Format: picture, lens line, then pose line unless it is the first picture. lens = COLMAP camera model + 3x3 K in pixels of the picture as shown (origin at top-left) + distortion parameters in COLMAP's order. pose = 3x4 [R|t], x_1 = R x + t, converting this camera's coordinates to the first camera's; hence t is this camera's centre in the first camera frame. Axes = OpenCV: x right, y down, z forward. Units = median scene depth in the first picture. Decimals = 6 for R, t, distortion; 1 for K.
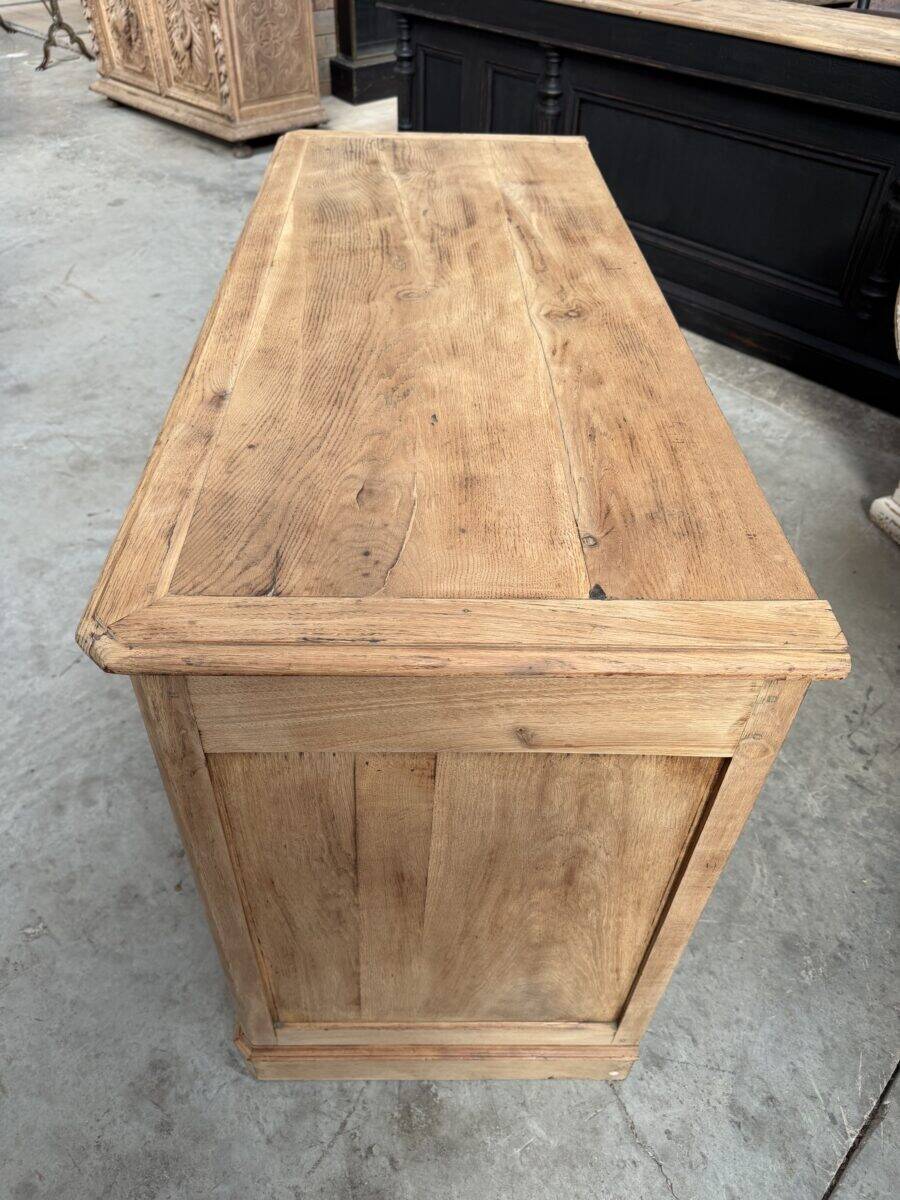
lens RADIAL K [[855.1, 0, 439.0], [0, 855.1, 597.8], [0, 0, 1]] dist [-0.007433, -0.004646]
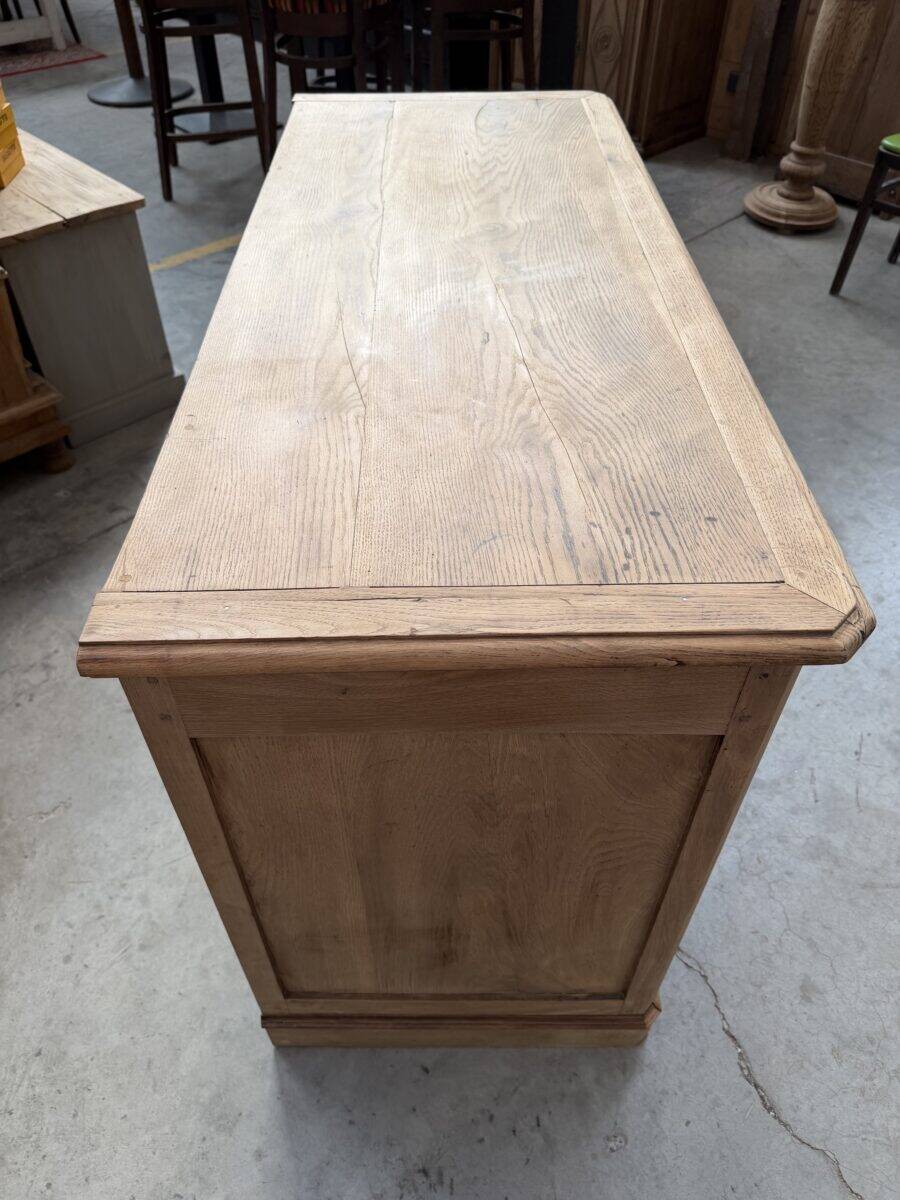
lens RADIAL K [[855.3, 0, 450.0], [0, 855.3, 600.0], [0, 0, 1]] dist [-0.002110, -0.007013]
pose [[-0.999827, -0.016695, -0.008170, 0.014750], [-0.008883, 0.043116, 0.999031, -1.210672], [-0.016326, 0.998931, -0.043256, 1.315565]]
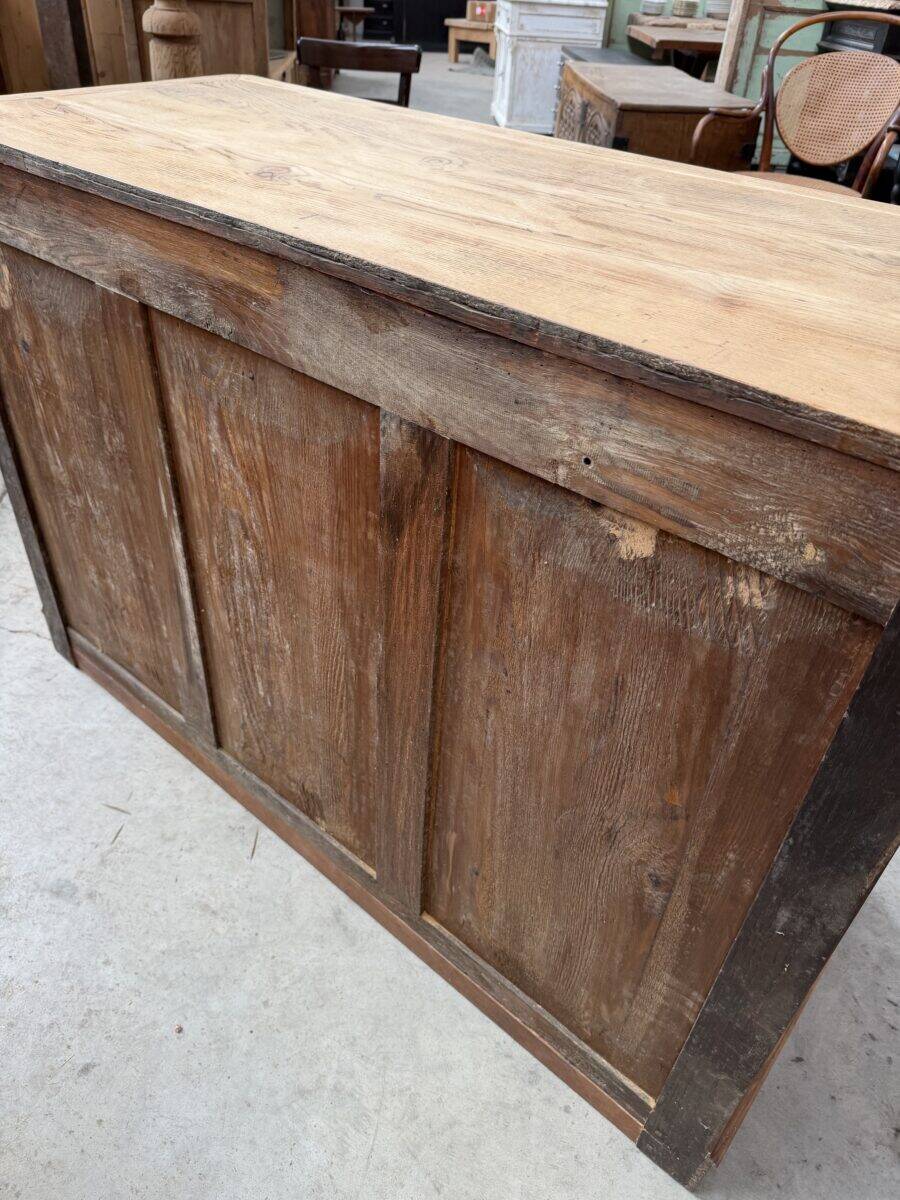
lens RADIAL K [[852.6, 0, 445.1], [0, 852.6, 588.5], [0, 0, 1]] dist [0.010883, -0.019867]
pose [[-0.658675, 0.410445, -0.630621, 0.620564], [-0.555690, 0.299719, 0.775485, -0.806600], [0.507303, 0.861222, 0.030663, 1.196066]]
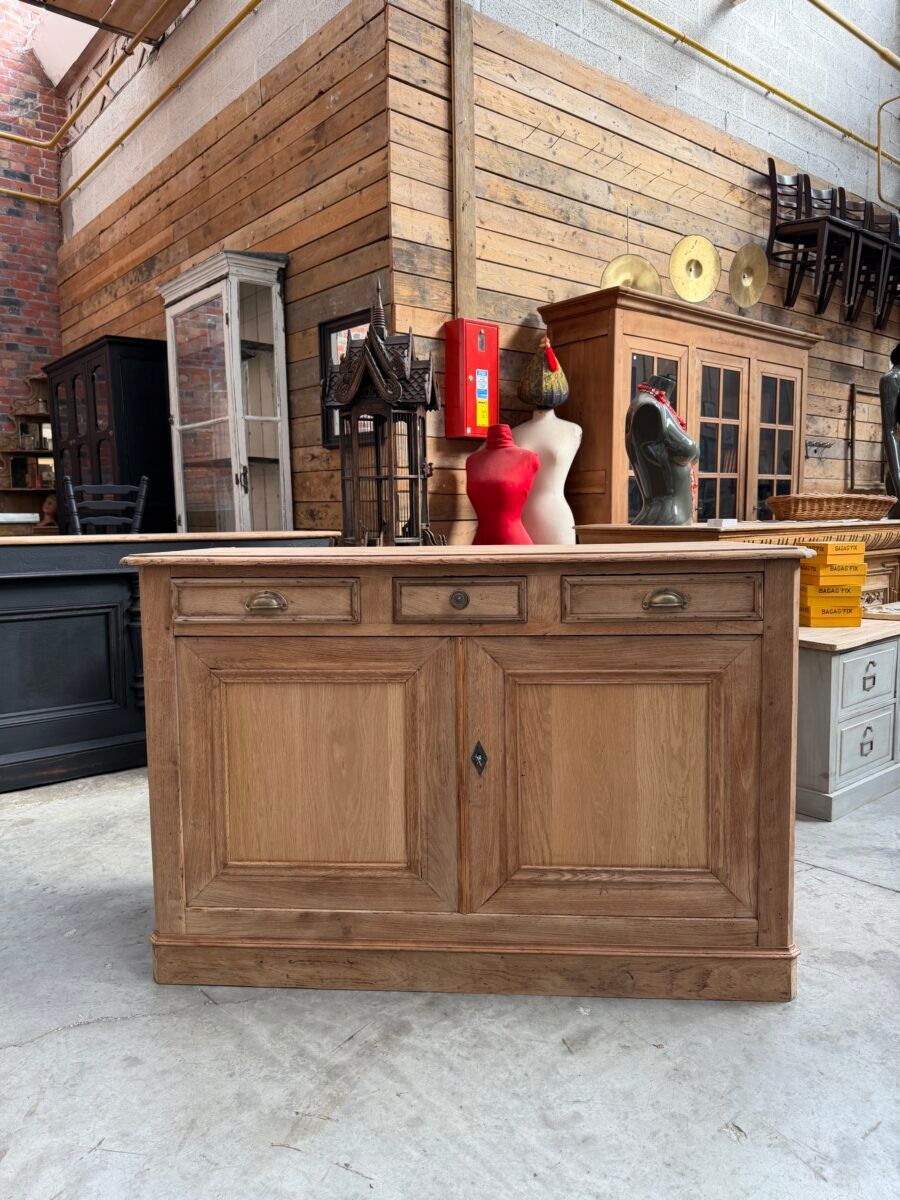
lens RADIAL K [[852.6, 0, 445.1], [0, 852.6, 588.5], [0, 0, 1]] dist [0.010883, -0.019867]
pose [[0.087403, -0.102834, 0.990851, -1.583208], [0.686339, 0.727129, 0.014922, -0.337955], [-0.722011, 0.678755, 0.134132, 0.774906]]
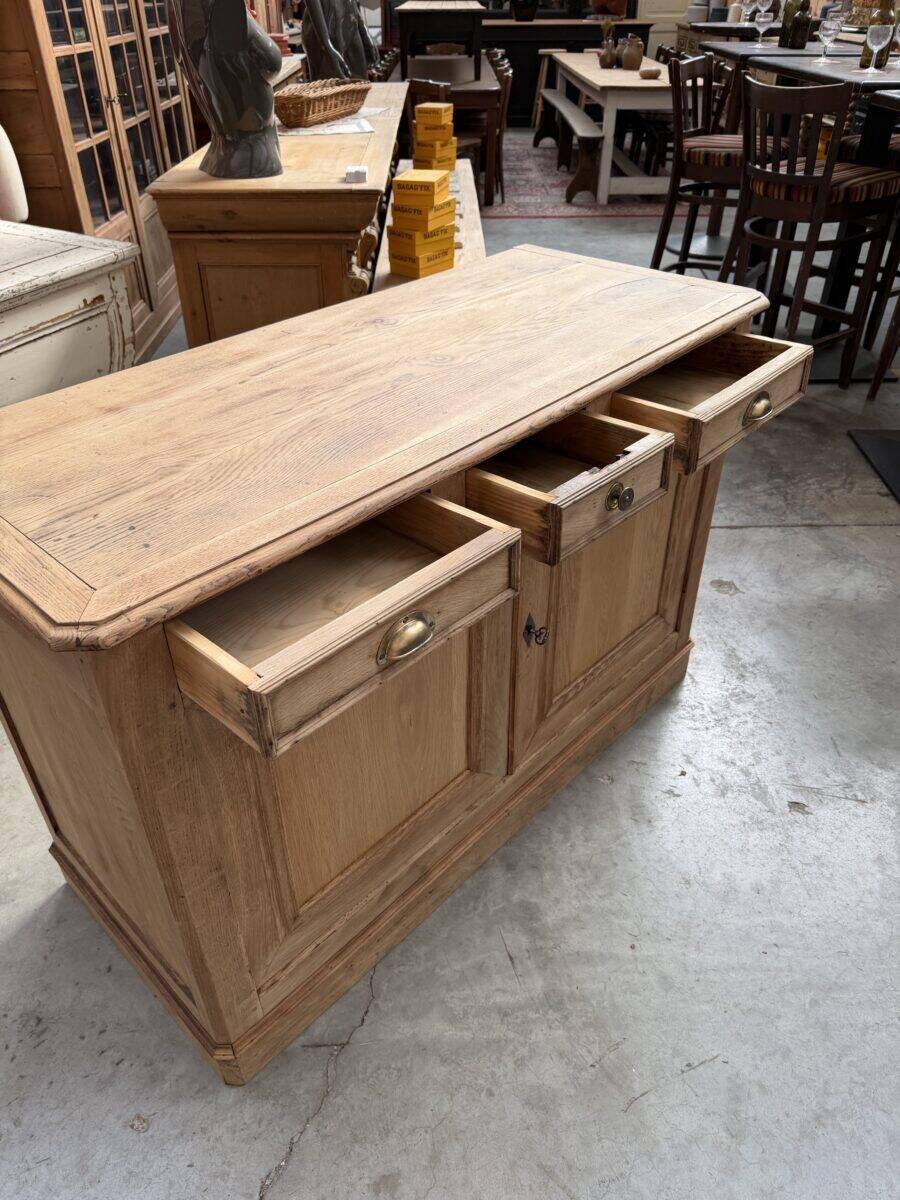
lens RADIAL K [[852.6, 0, 445.1], [0, 852.6, 588.5], [0, 0, 1]] dist [0.010883, -0.019867]
pose [[-0.714317, -0.416716, 0.562227, -0.762508], [0.471709, 0.306755, 0.826675, -1.114847], [-0.516955, 0.855716, -0.022552, 1.151568]]
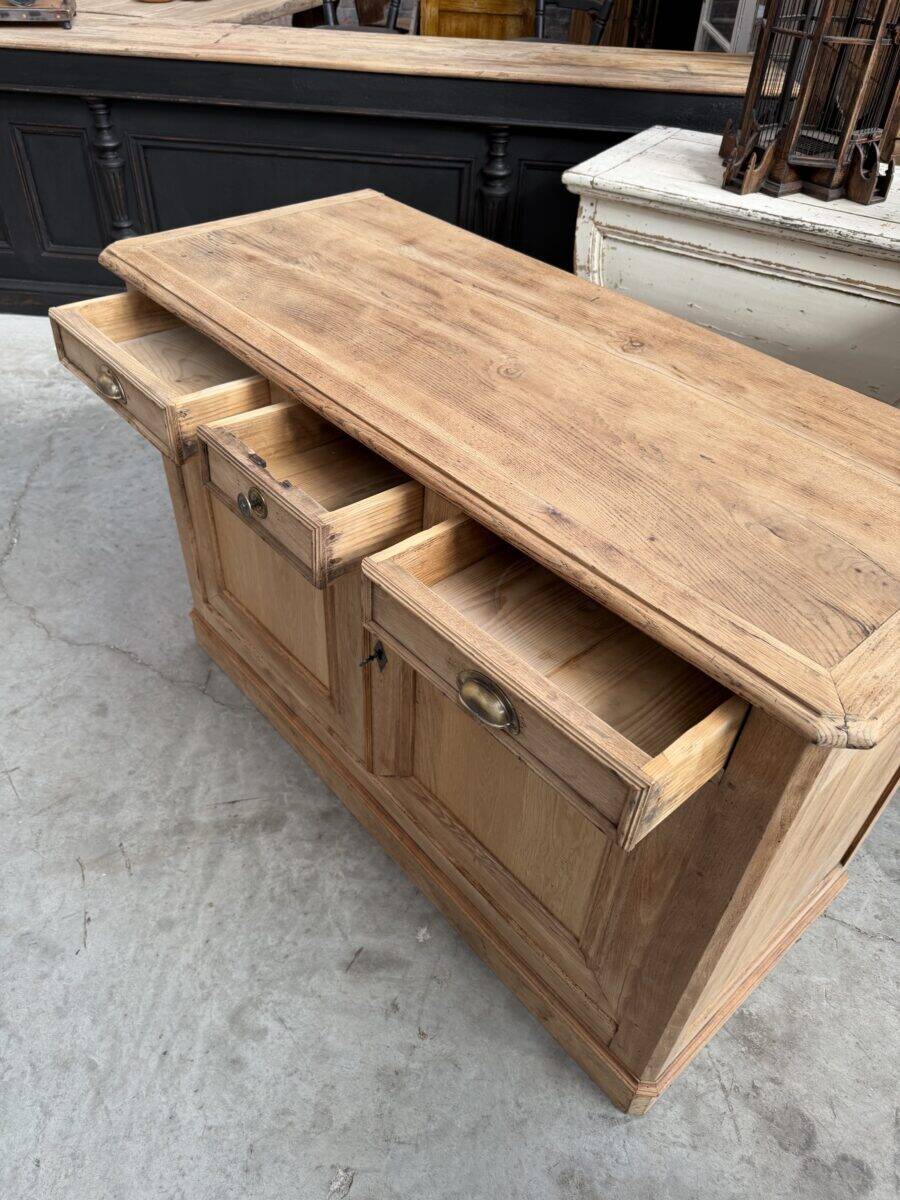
lens RADIAL K [[852.6, 0, 438.1], [0, 852.6, 597.4], [0, 0, 1]] dist [0.006203, -0.017218]
pose [[0.763689, -0.421446, 0.489042, -0.647025], [0.422028, 0.899153, 0.115831, -0.231158], [-0.488540, 0.117931, 0.864535, 0.145160]]
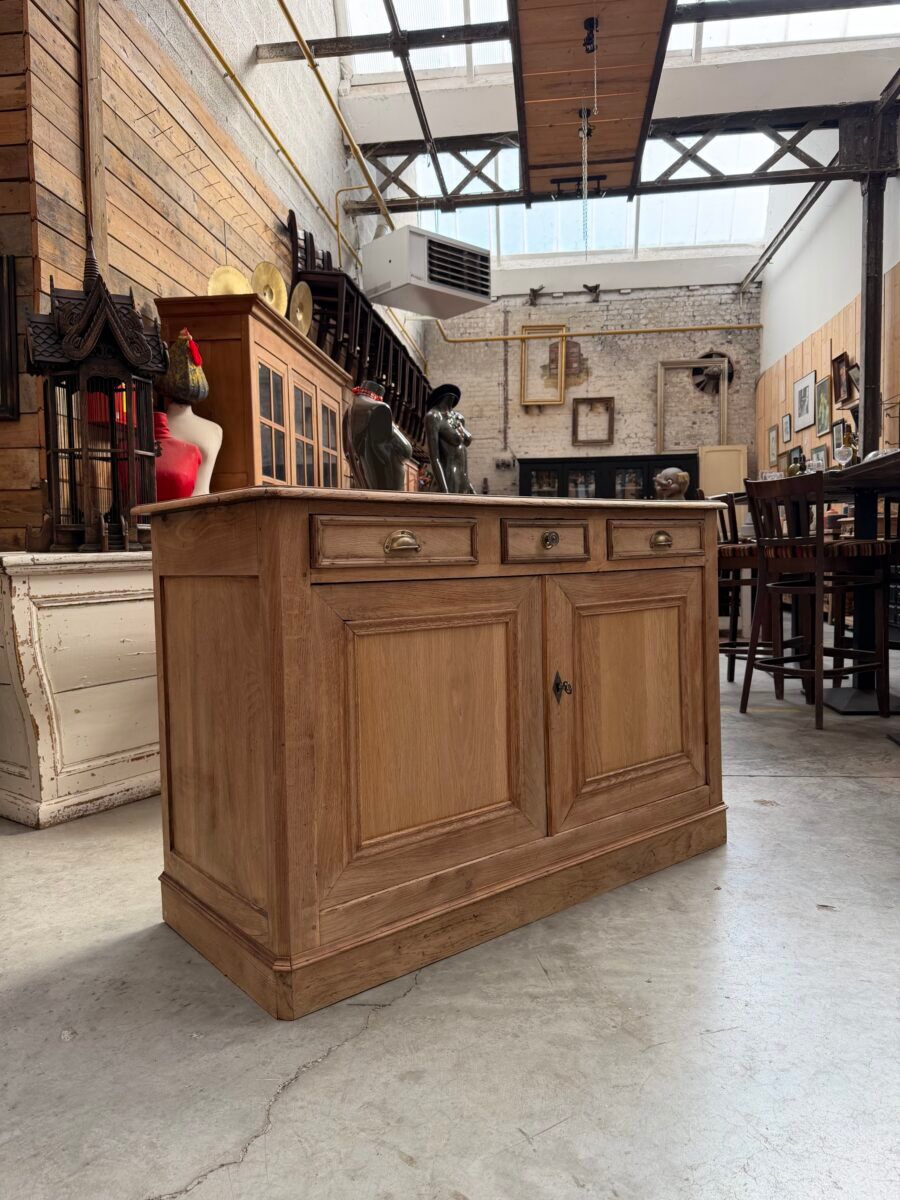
lens RADIAL K [[852.4, 0, 453.1], [0, 852.4, 572.5], [0, 0, 1]] dist [0.008799, -0.005378]
pose [[-0.627219, -0.027338, 0.778363, -1.281503], [0.533756, 0.712706, 0.455142, -1.020452], [-0.567187, 0.700930, -0.432431, 1.740208]]
